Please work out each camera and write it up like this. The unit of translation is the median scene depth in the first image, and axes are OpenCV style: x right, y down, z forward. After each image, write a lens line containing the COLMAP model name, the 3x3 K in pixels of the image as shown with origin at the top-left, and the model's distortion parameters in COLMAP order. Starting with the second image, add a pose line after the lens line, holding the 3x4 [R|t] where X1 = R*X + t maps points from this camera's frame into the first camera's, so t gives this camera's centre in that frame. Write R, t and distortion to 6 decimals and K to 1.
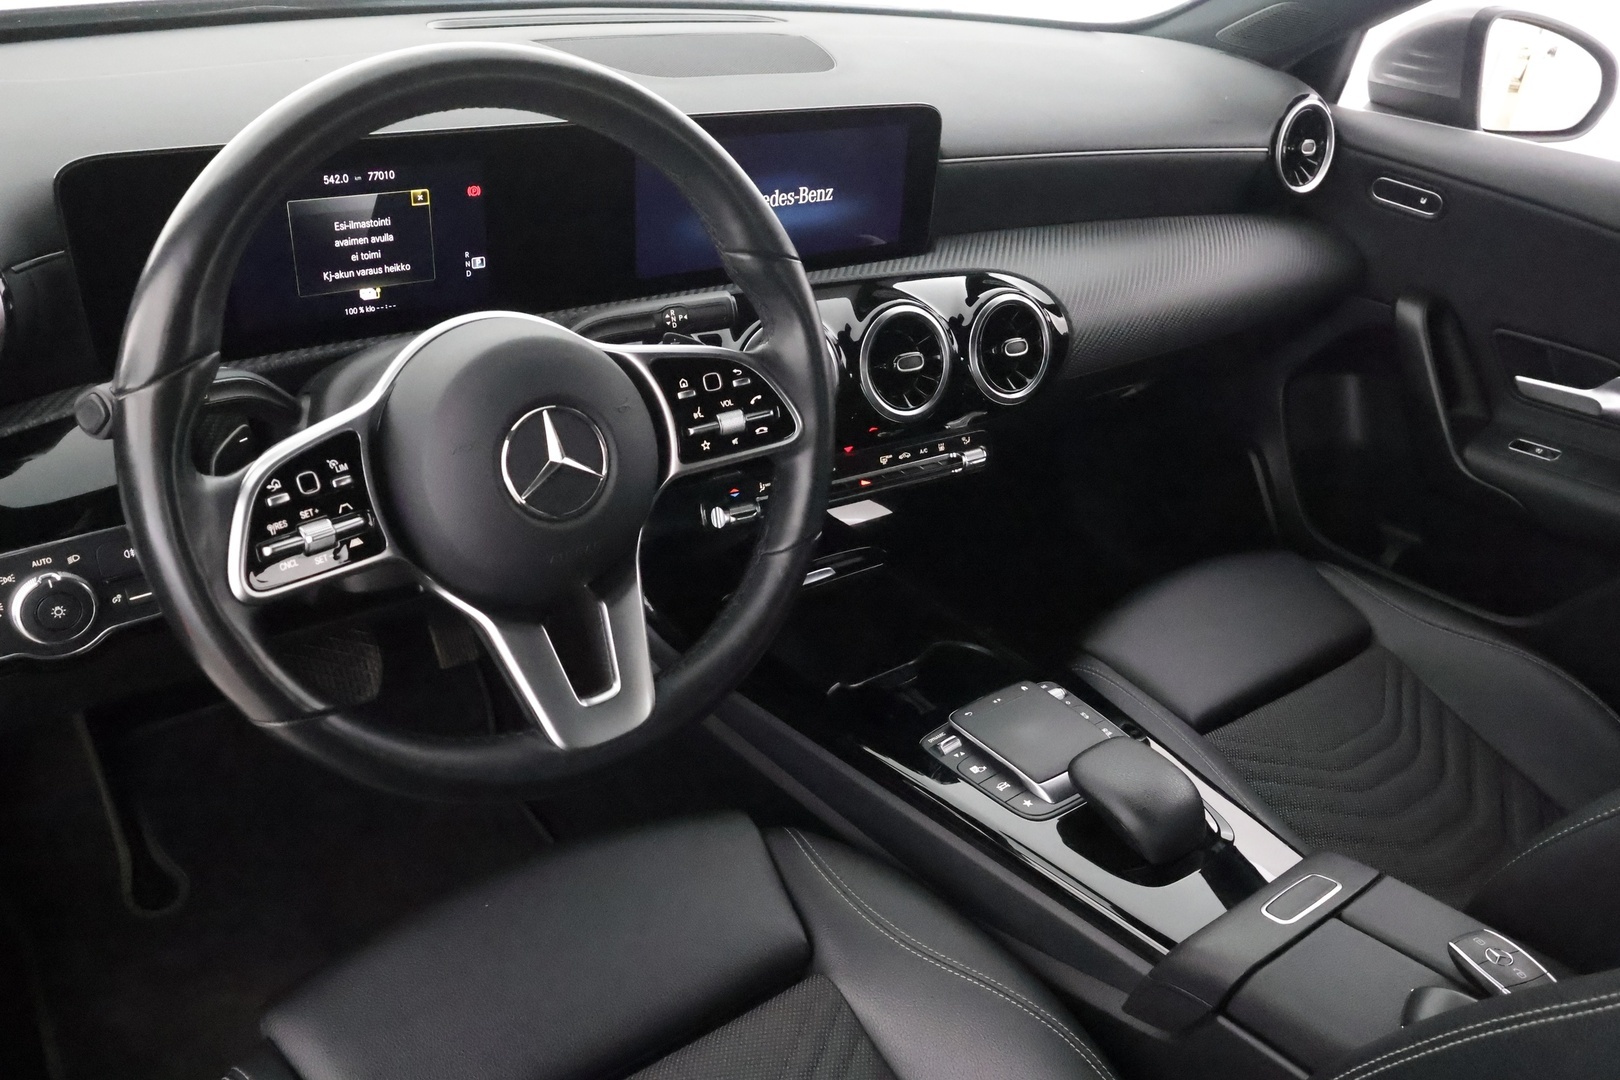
lens RADIAL K [[1296.1, 0, 816.1], [0, 1296.1, 540.1], [0, 0, 1]] dist [0.031873, 0.001944]
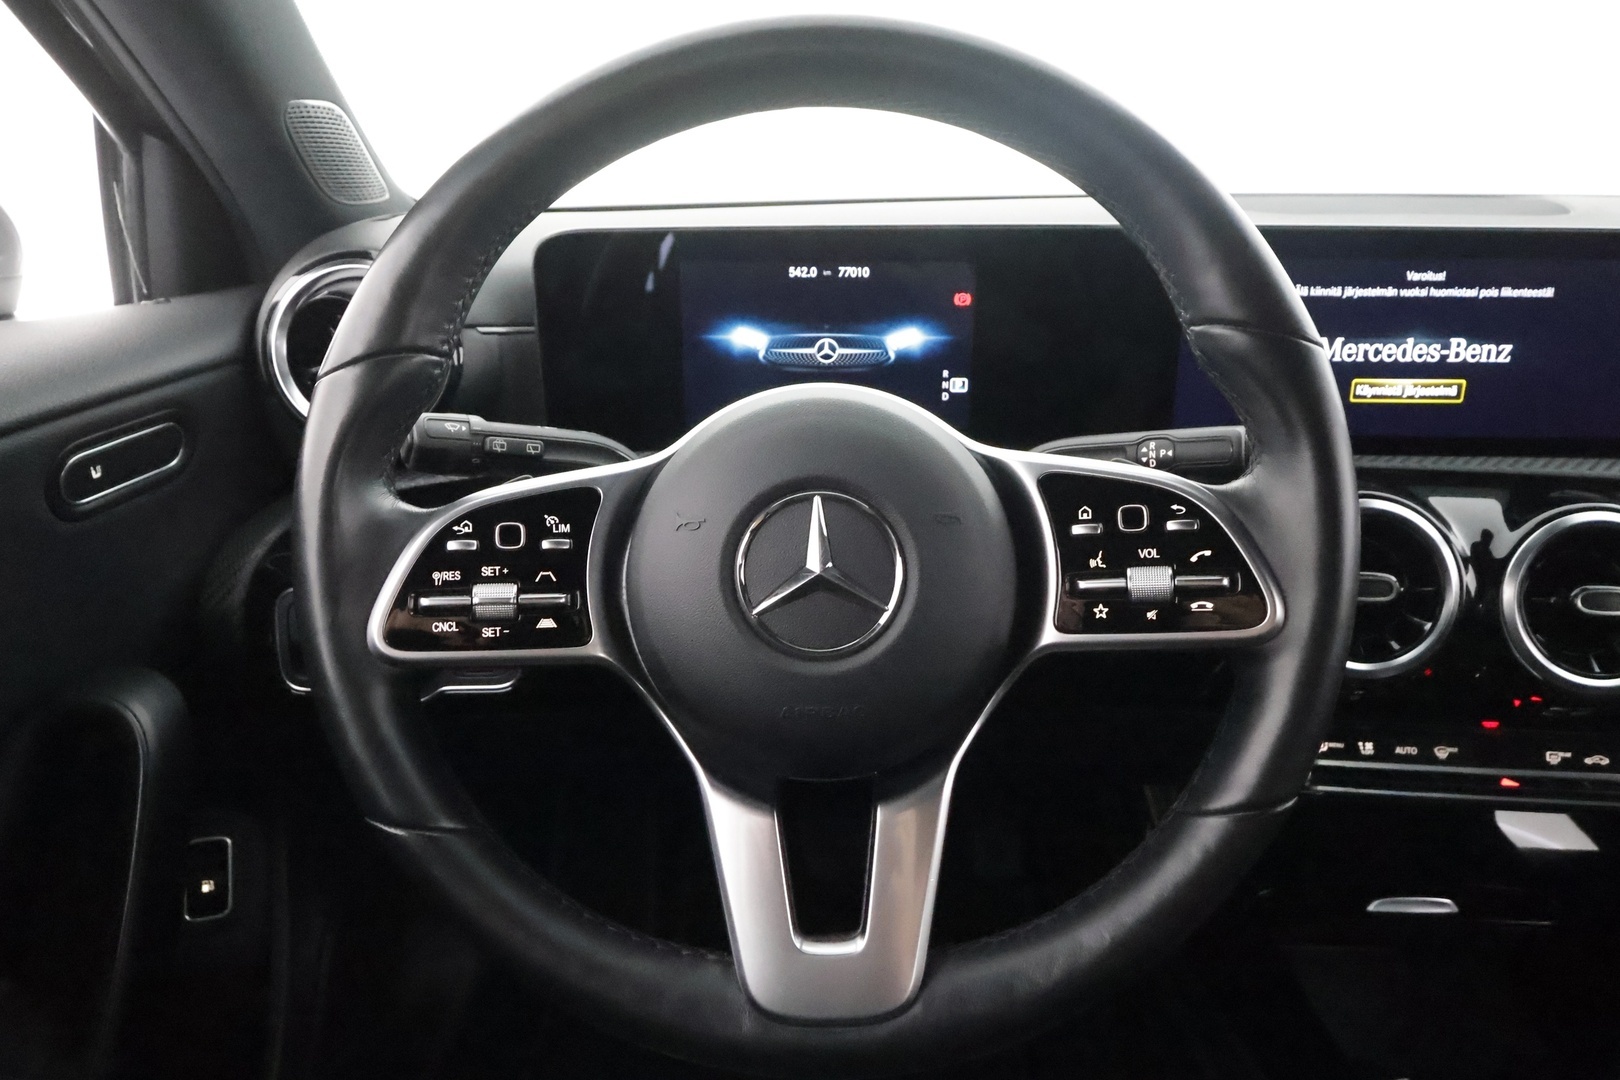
lens RADIAL K [[1078.5, 0, 816.2], [0, 1078.5, 548.6], [0, 0, 1]] dist [0.000852, 0.004982]
pose [[0.772710, 0.119852, -0.623342, 0.125281], [-0.252290, 0.959104, -0.128335, 0.000569], [0.582469, 0.256429, 0.771346, 0.470499]]
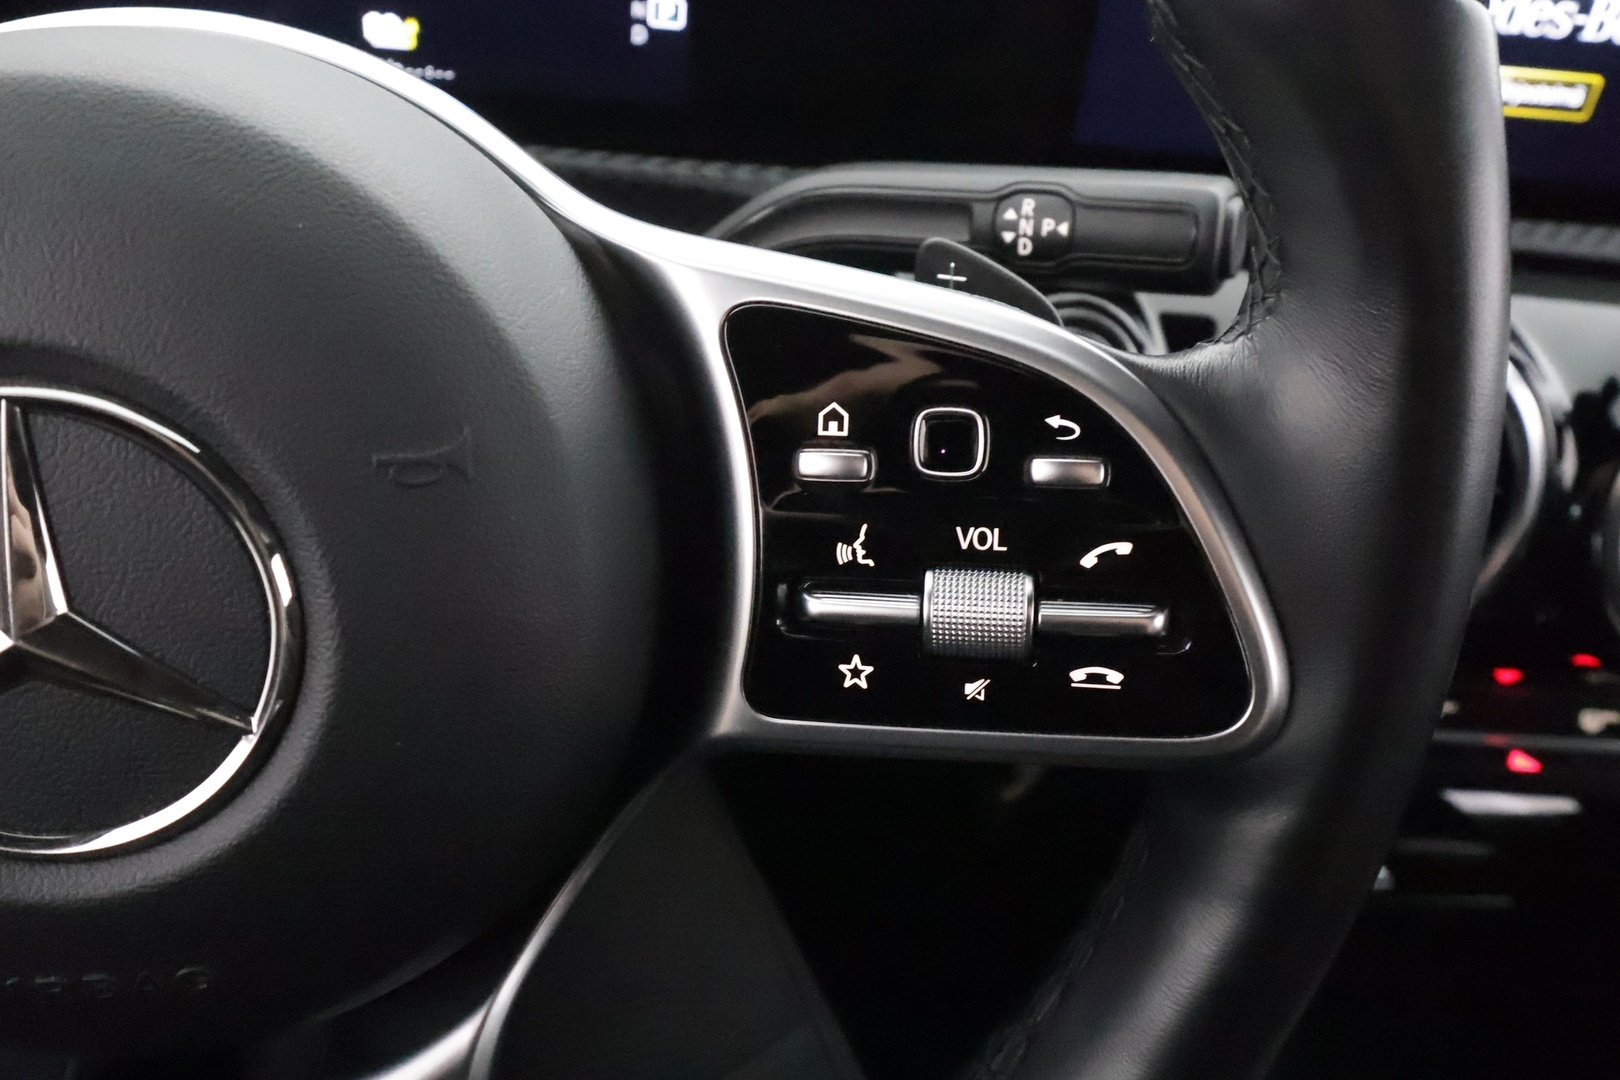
lens RADIAL K [[1238.5, 0, 790.8], [0, 1238.5, 543.0], [0, 0, 1]] dist [0.006643, -0.002690]
pose [[0.828179, 0.281385, -0.484708, 0.016250], [-0.272537, 0.957887, 0.090416, -0.109439], [0.489738, 0.057221, 0.869990, 0.727588]]
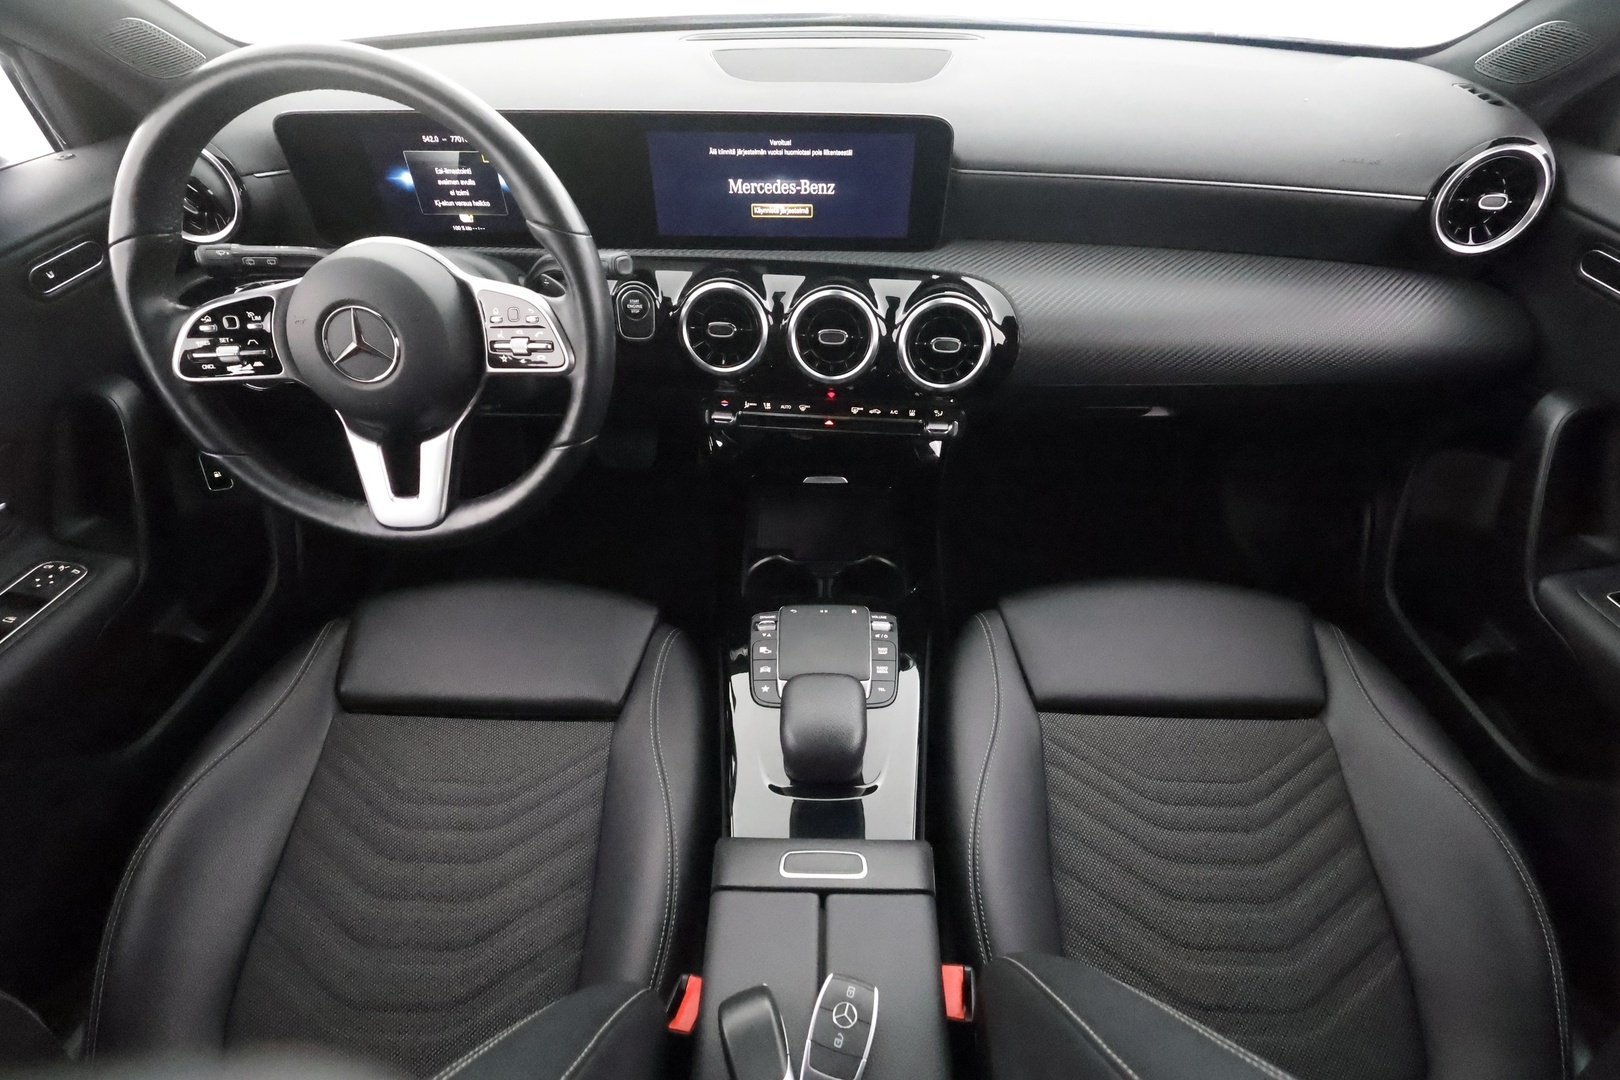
lens RADIAL K [[756.0, 0, 810.0], [0, 756.0, 540.0], [0, 0, 1]] dist [0.004901, 0.001071]
pose [[0.771642, 0.356653, -0.526657, 0.634768], [-0.249033, 0.931305, 0.265807, -0.179317], [0.585279, -0.073953, 0.807453, 0.481891]]
